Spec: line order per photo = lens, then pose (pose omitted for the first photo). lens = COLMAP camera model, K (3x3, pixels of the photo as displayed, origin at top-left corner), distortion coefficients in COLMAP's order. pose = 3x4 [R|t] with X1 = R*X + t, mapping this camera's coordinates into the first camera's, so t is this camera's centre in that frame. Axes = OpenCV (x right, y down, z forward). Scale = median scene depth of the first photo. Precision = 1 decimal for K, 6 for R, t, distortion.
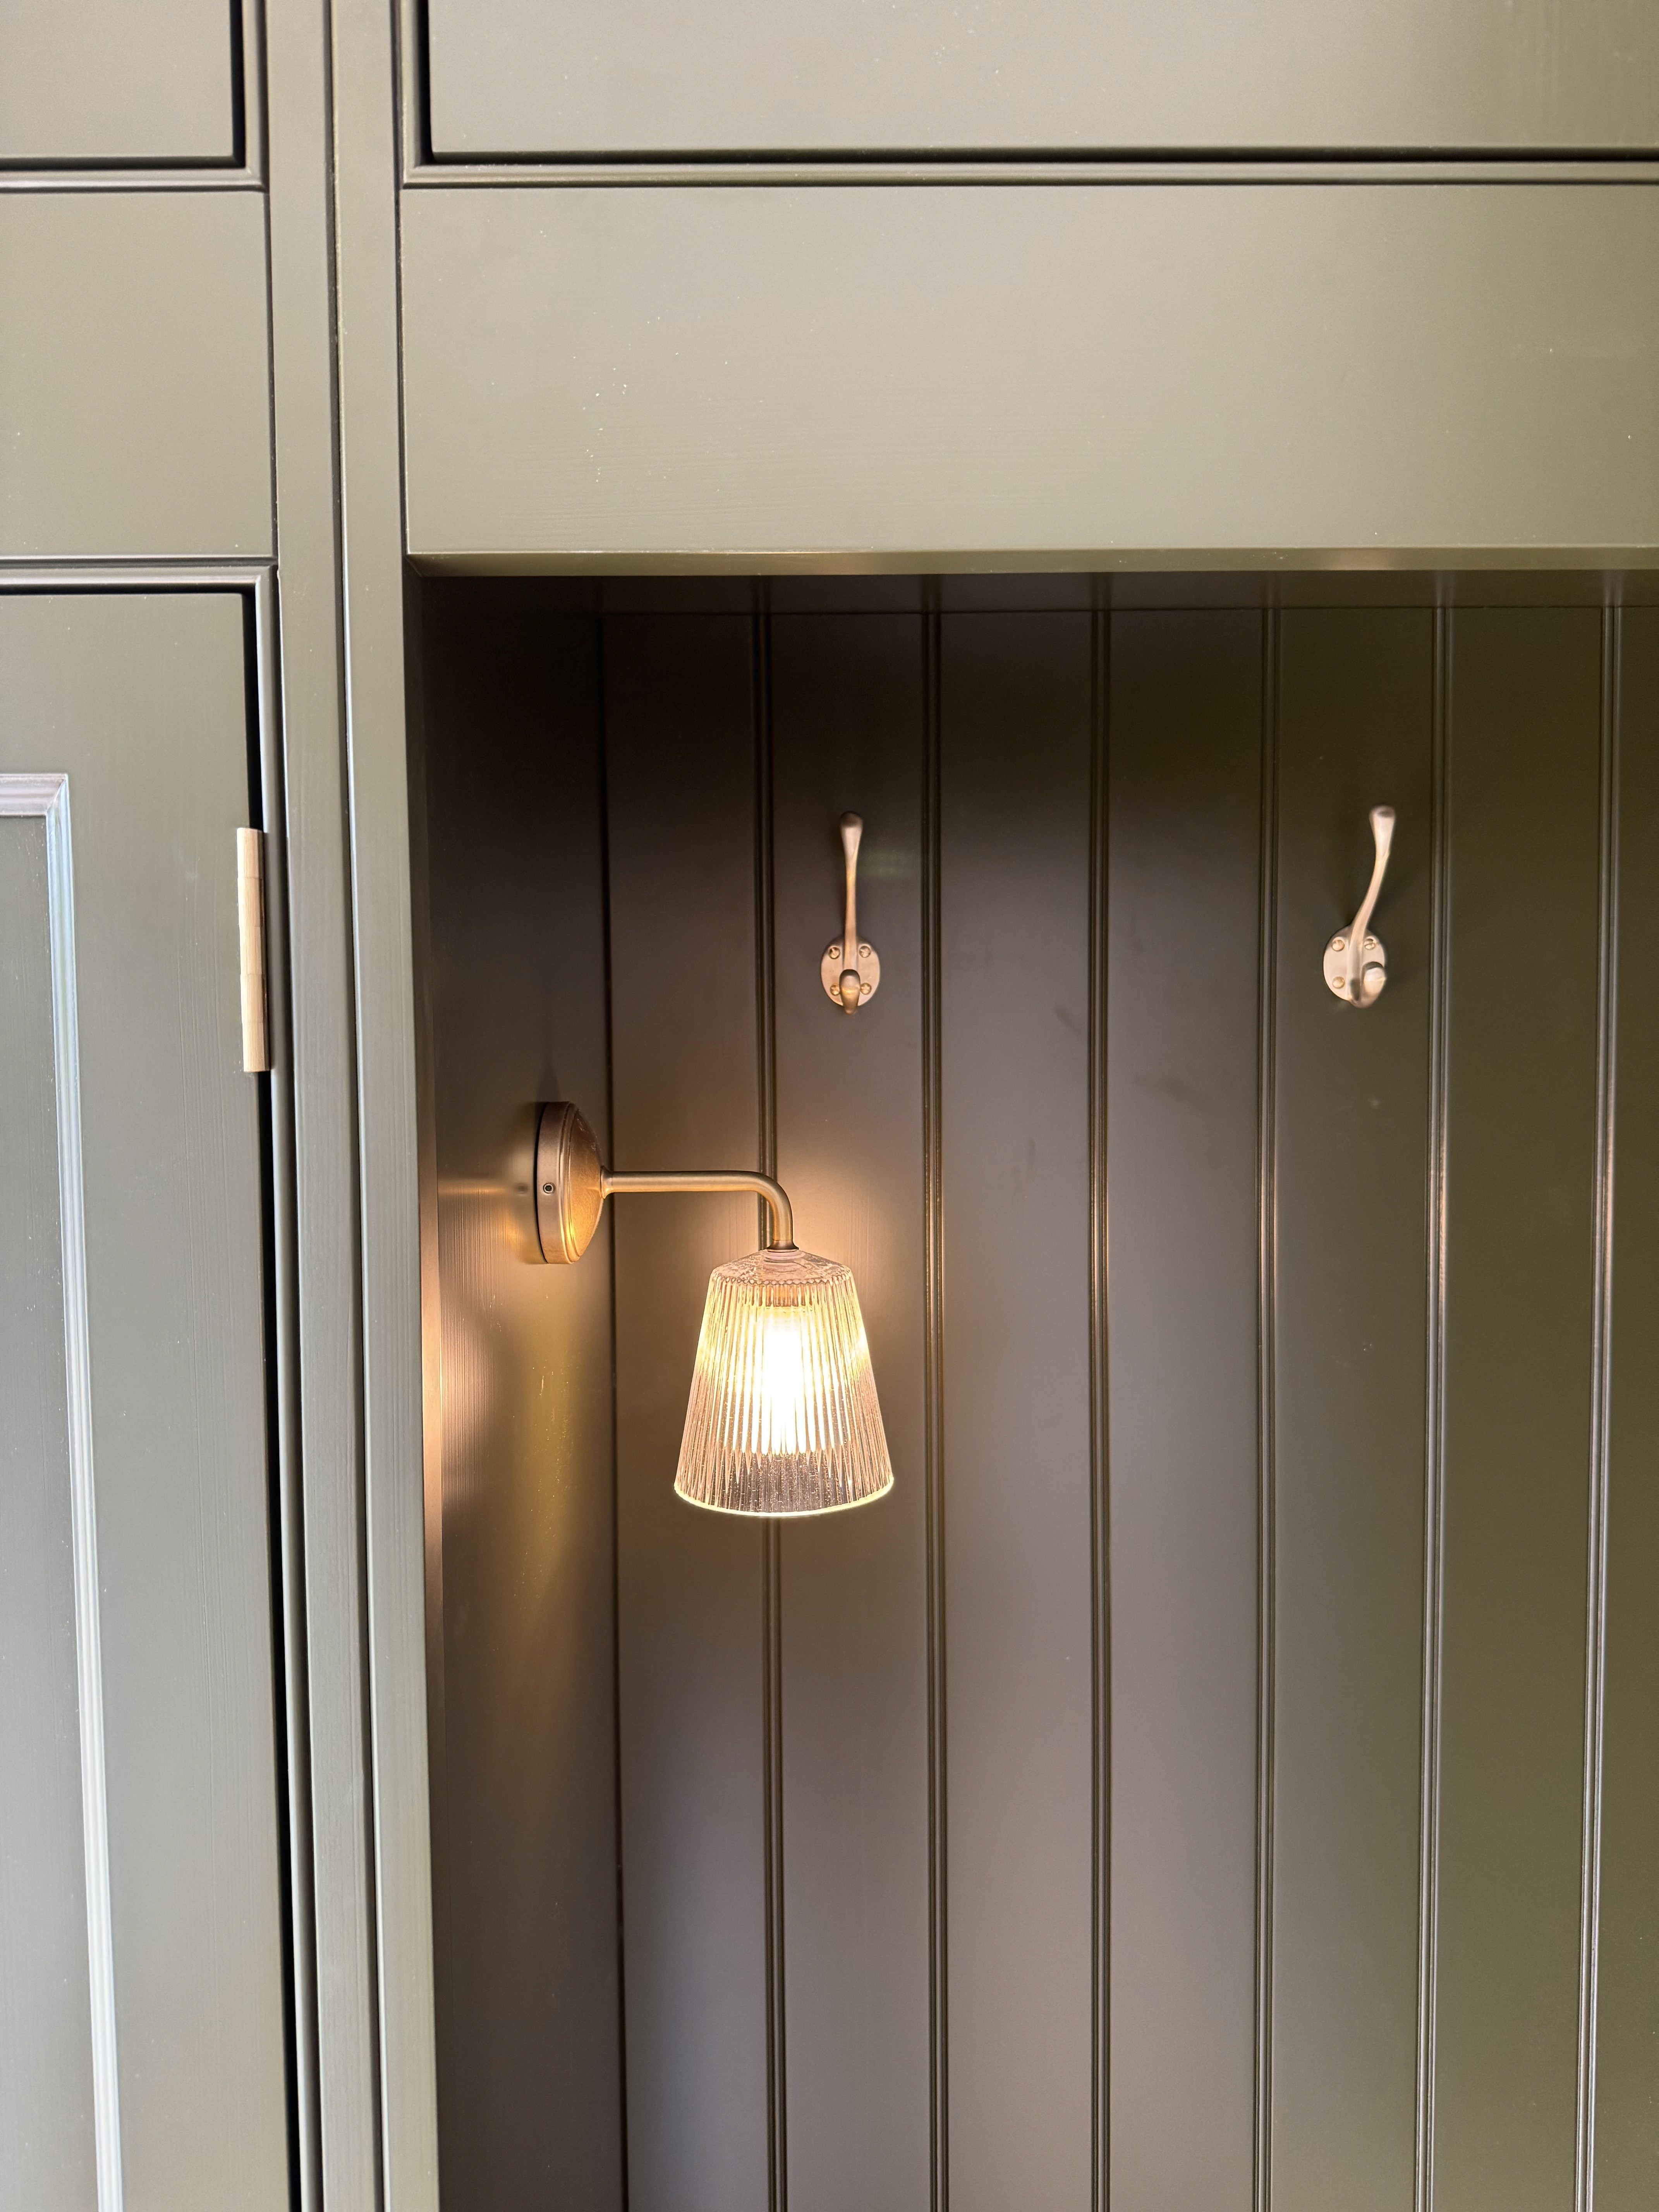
lens RADIAL K [[1565.5, 0, 841.5], [0, 1565.5, 1102.2], [0, 0, 1]] dist [0.001869, -0.001620]
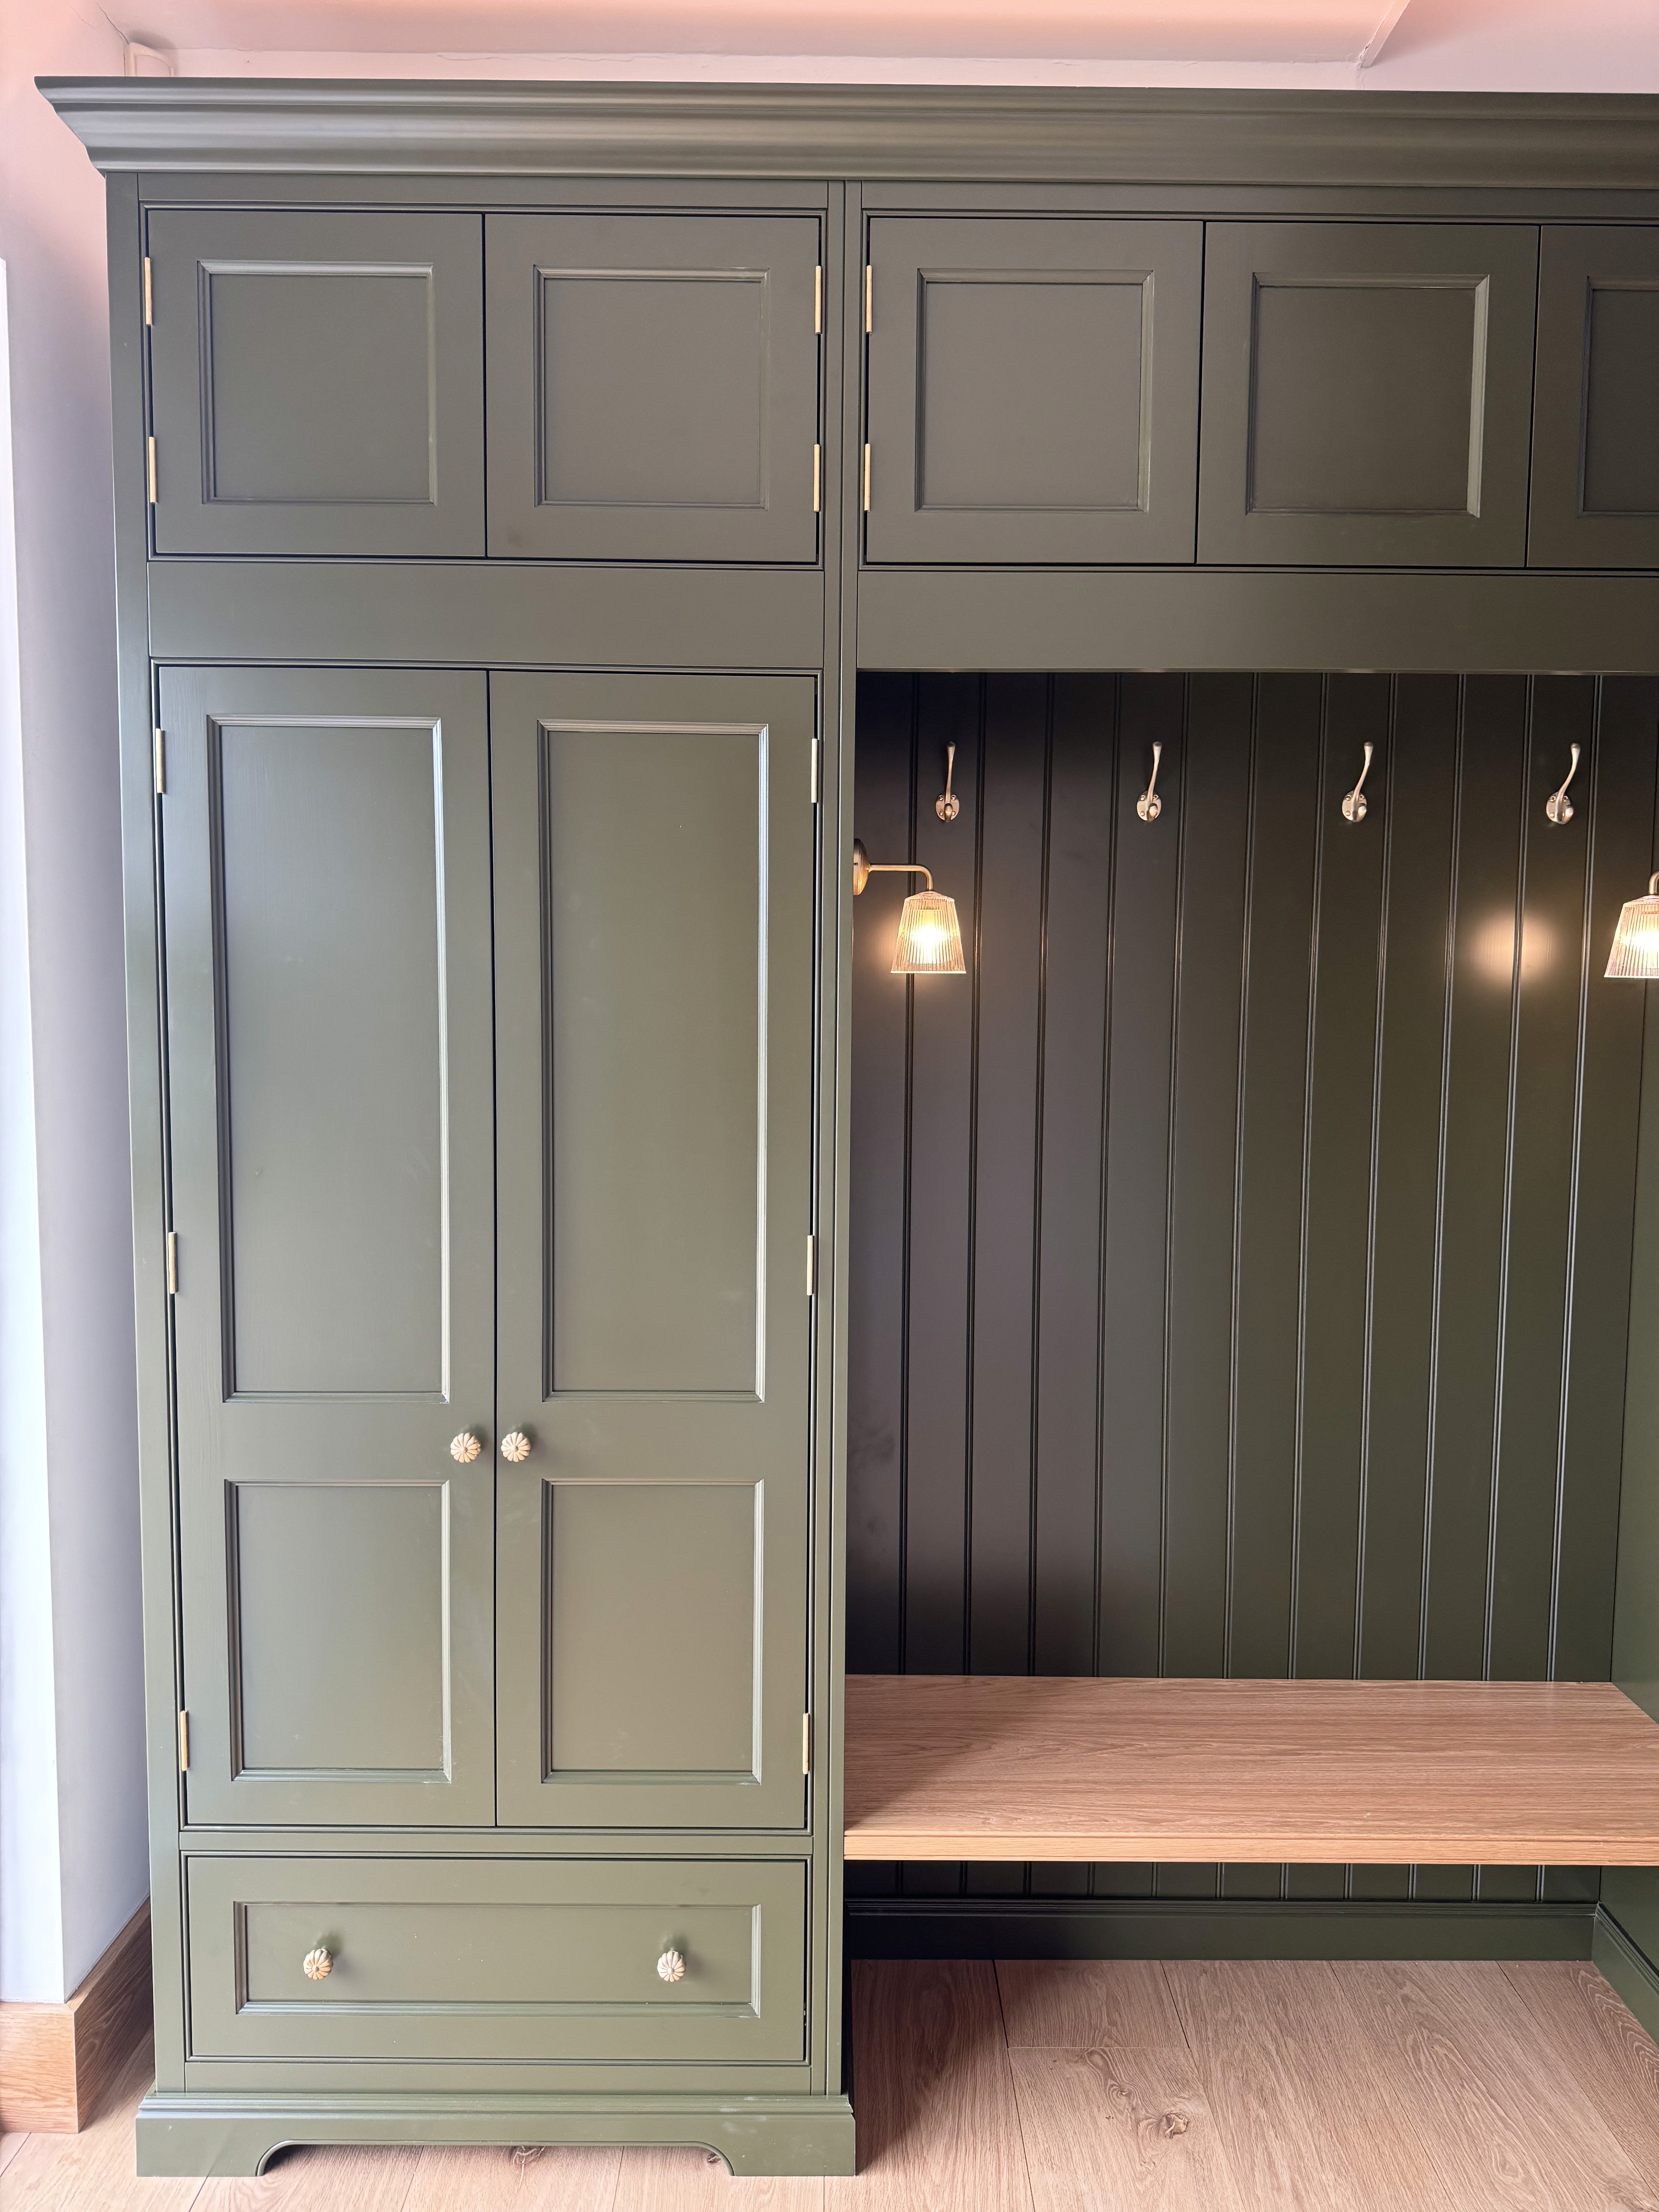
lens RADIAL K [[1565.5, 0, 822.3], [0, 1565.5, 1115.8], [0, 0, 1]] dist [0.001869, -0.001620]
pose [[0.999699, 0.021575, -0.011650, -0.159240], [-0.021148, 0.999142, 0.035604, 0.334335], [0.012408, -0.035347, 0.999298, -1.560681]]
